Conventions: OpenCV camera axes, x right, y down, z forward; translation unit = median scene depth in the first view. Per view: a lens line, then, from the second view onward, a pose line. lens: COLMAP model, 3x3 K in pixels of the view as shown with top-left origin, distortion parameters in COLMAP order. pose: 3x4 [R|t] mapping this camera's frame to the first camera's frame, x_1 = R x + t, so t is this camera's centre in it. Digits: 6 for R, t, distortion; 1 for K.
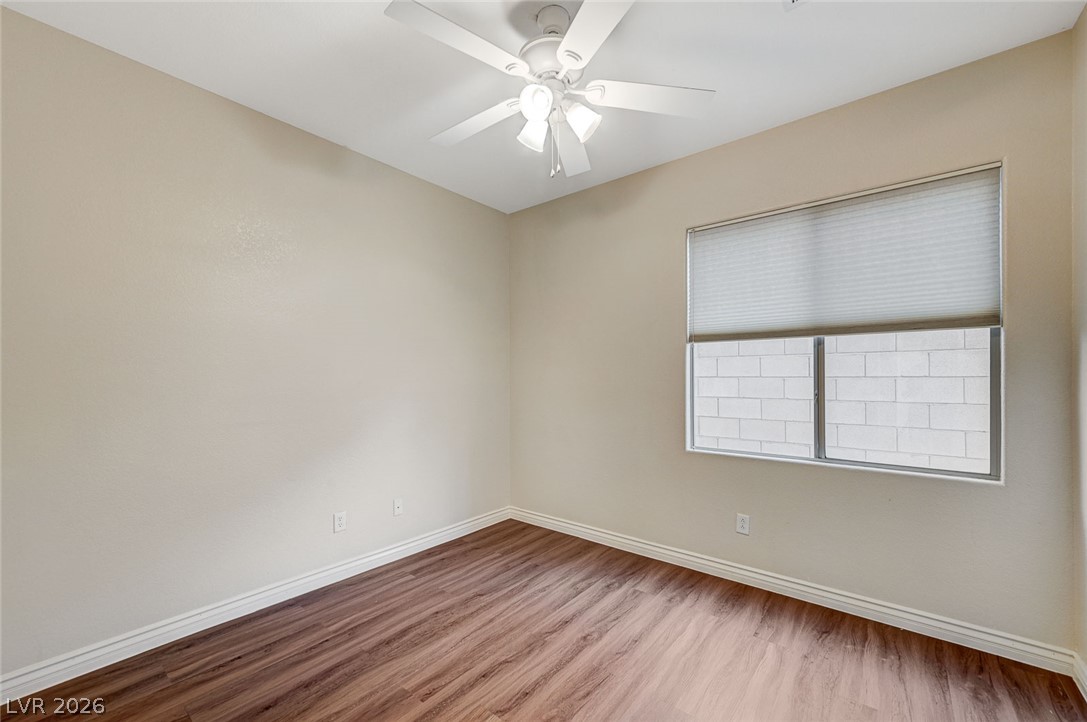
lens RADIAL K [[434.6, 0, 547.5], [0, 434.6, 368.7], [0, 0, 1]] dist [0.006028, 0.000528]
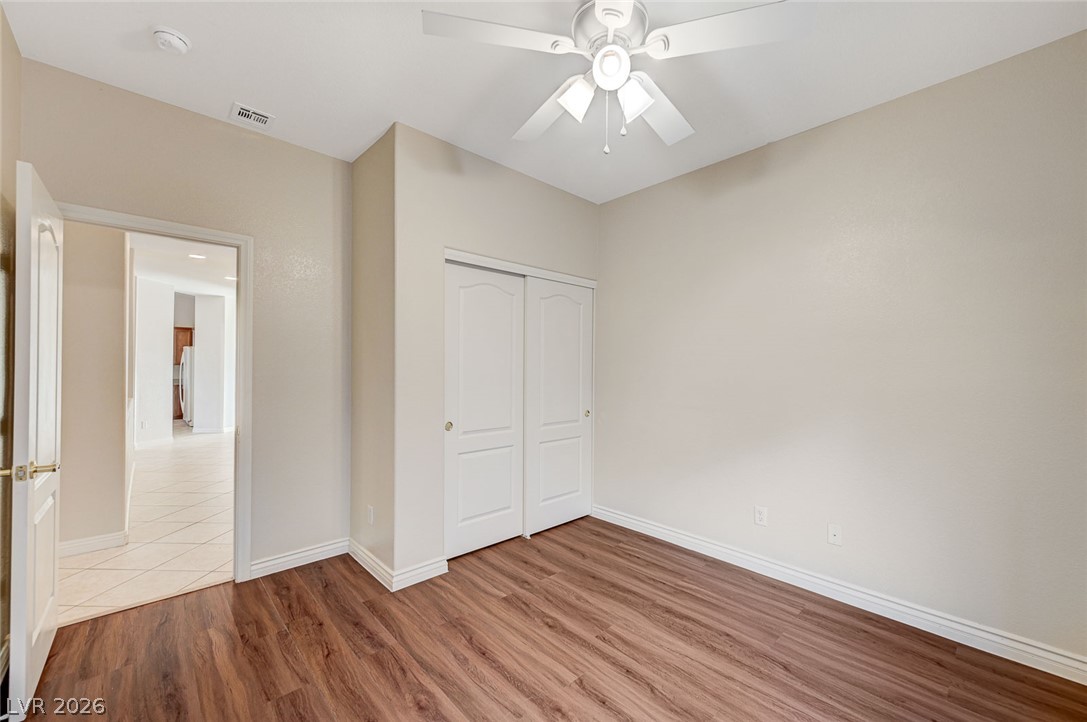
lens RADIAL K [[434.6, 0, 553.5], [0, 434.6, 364.1], [0, 0, 1]] dist [0.006028, 0.000528]
pose [[-0.128780, 0.000150, -0.991673, 0.738617], [0.015405, 0.999880, -0.001849, -0.014665], [0.991554, -0.015515, -0.128767, 0.802326]]
